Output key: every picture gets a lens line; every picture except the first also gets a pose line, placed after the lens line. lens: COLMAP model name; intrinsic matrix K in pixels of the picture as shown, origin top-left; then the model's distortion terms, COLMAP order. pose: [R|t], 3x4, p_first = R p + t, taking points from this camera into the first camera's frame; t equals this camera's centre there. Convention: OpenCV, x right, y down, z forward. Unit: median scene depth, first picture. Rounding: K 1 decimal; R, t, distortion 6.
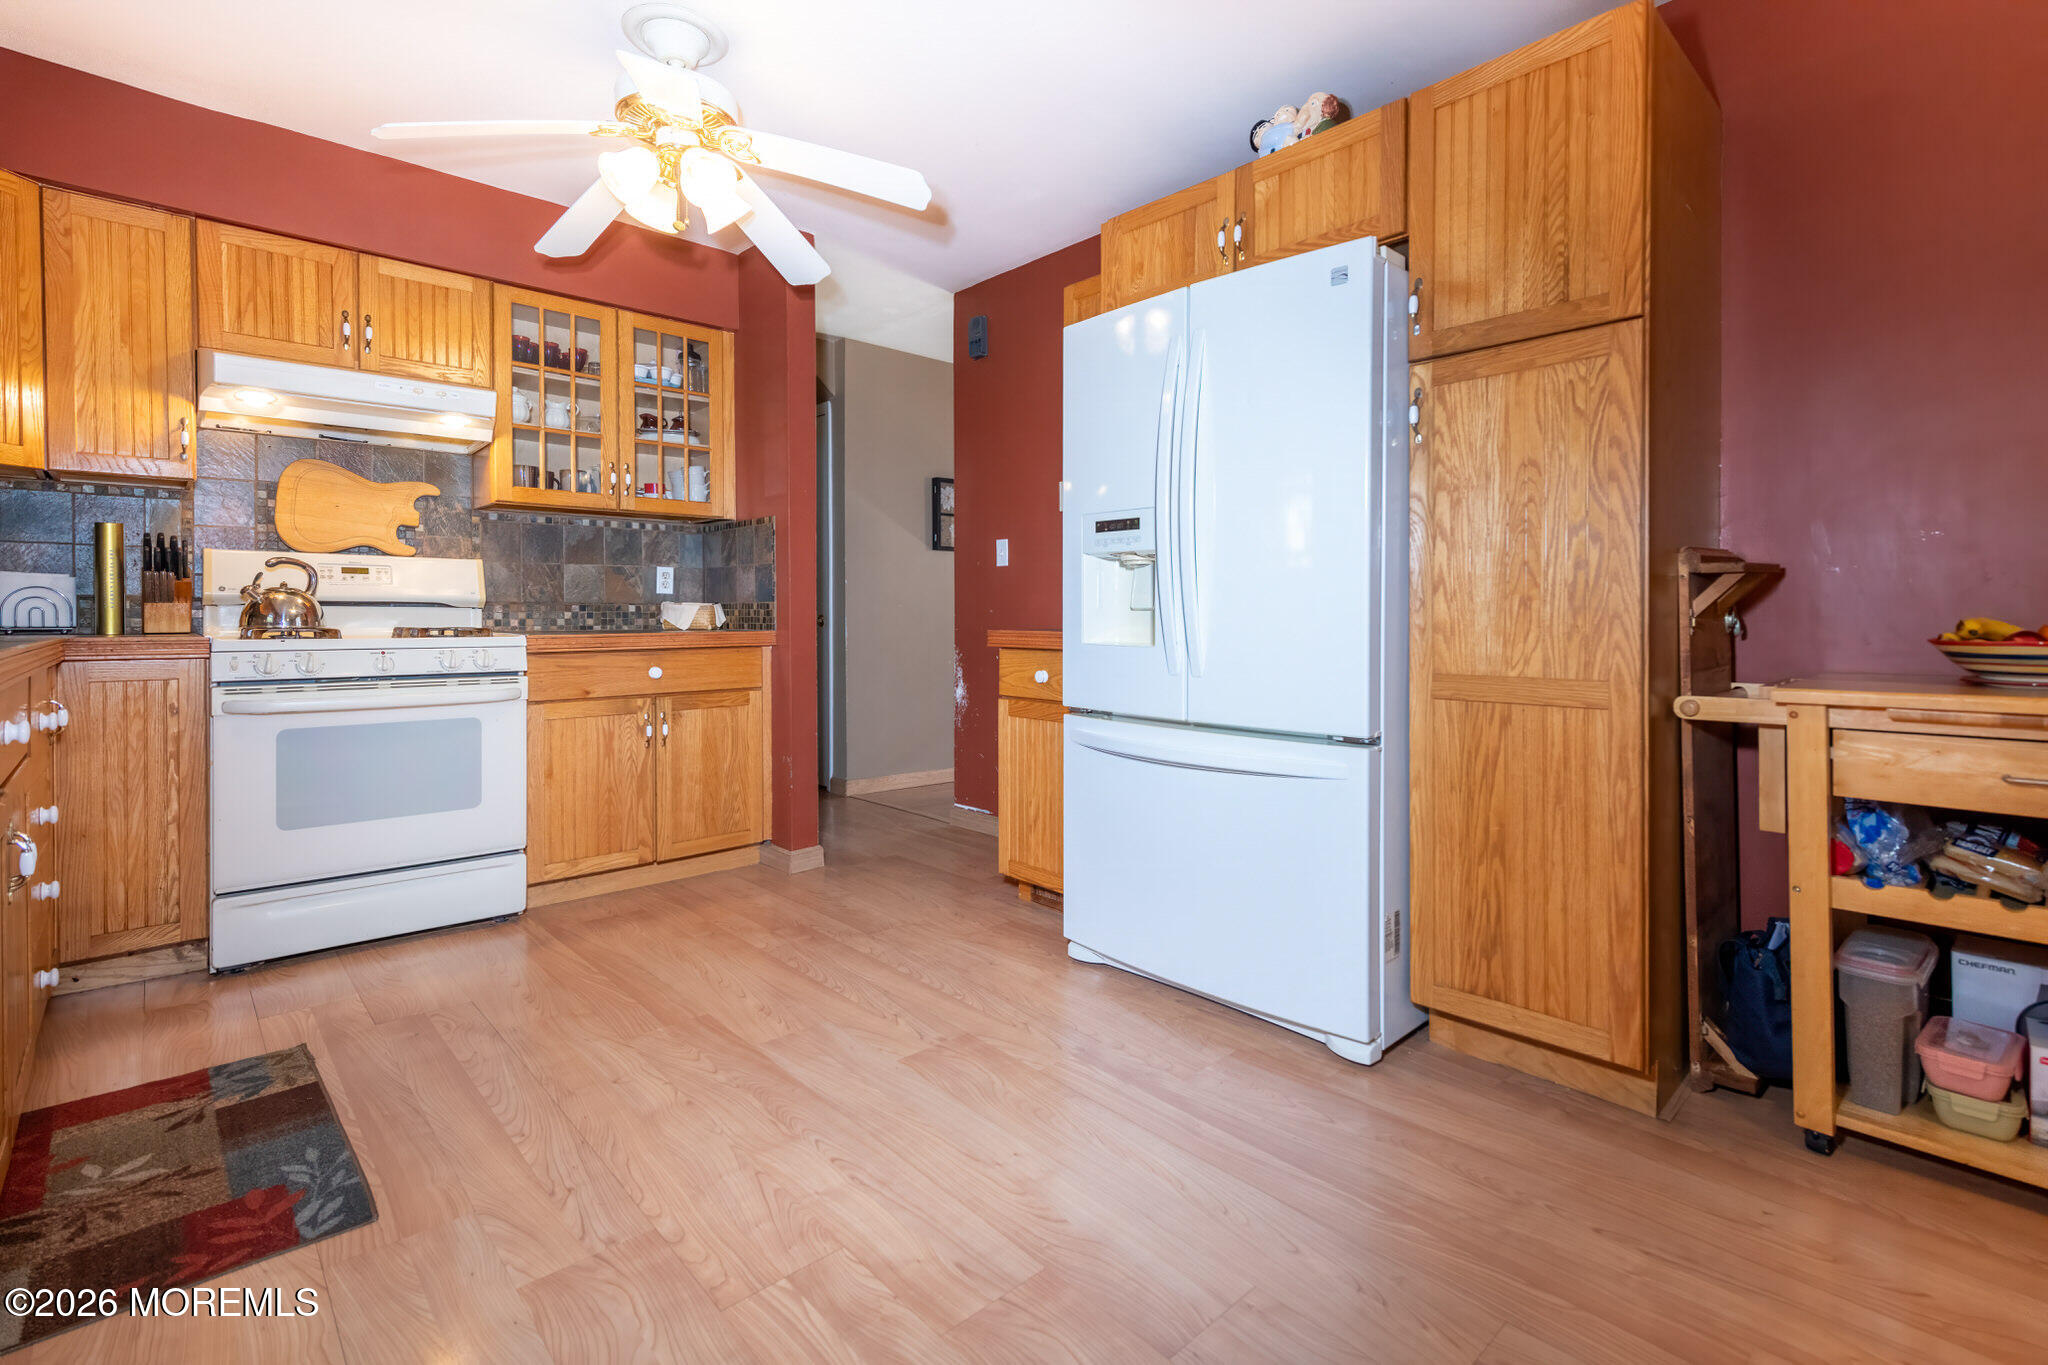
lens RADIAL K [[947.0, 0, 1022.9], [0, 947.0, 616.3], [0, 0, 1]] dist [0.000482, -0.000202]
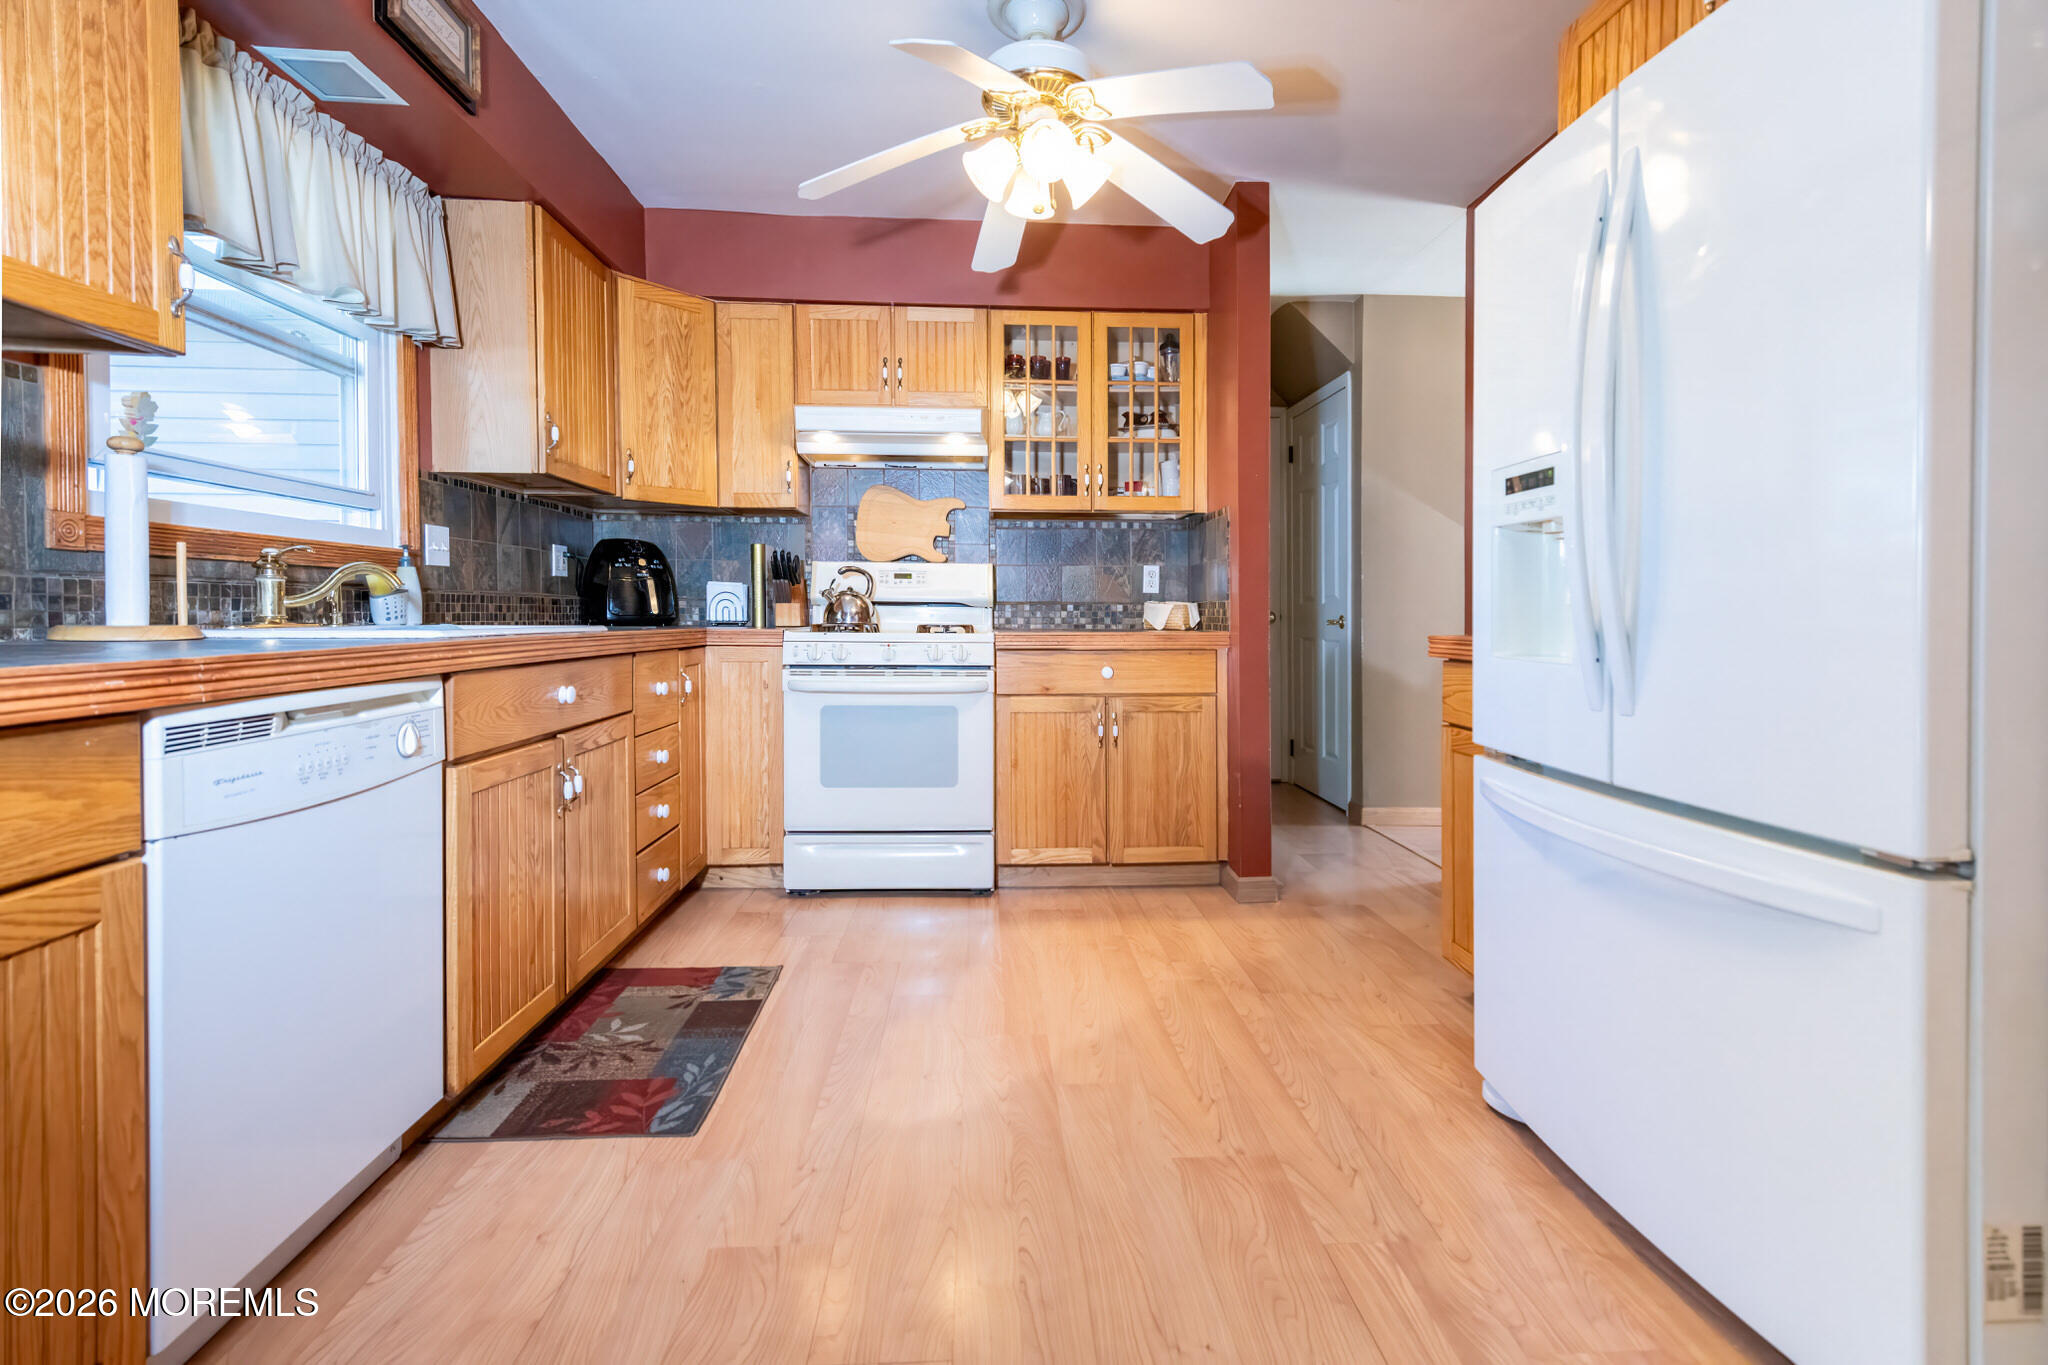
lens RADIAL K [[958.3, 0, 1027.4], [0, 958.3, 622.1], [0, 0, 1]] dist [0.021339, -0.011606]
pose [[0.772853, 0.009080, -0.634520, 0.193477], [-0.006349, 0.999958, 0.006575, 0.000964], [0.634553, -0.001053, 0.772878, 0.182333]]
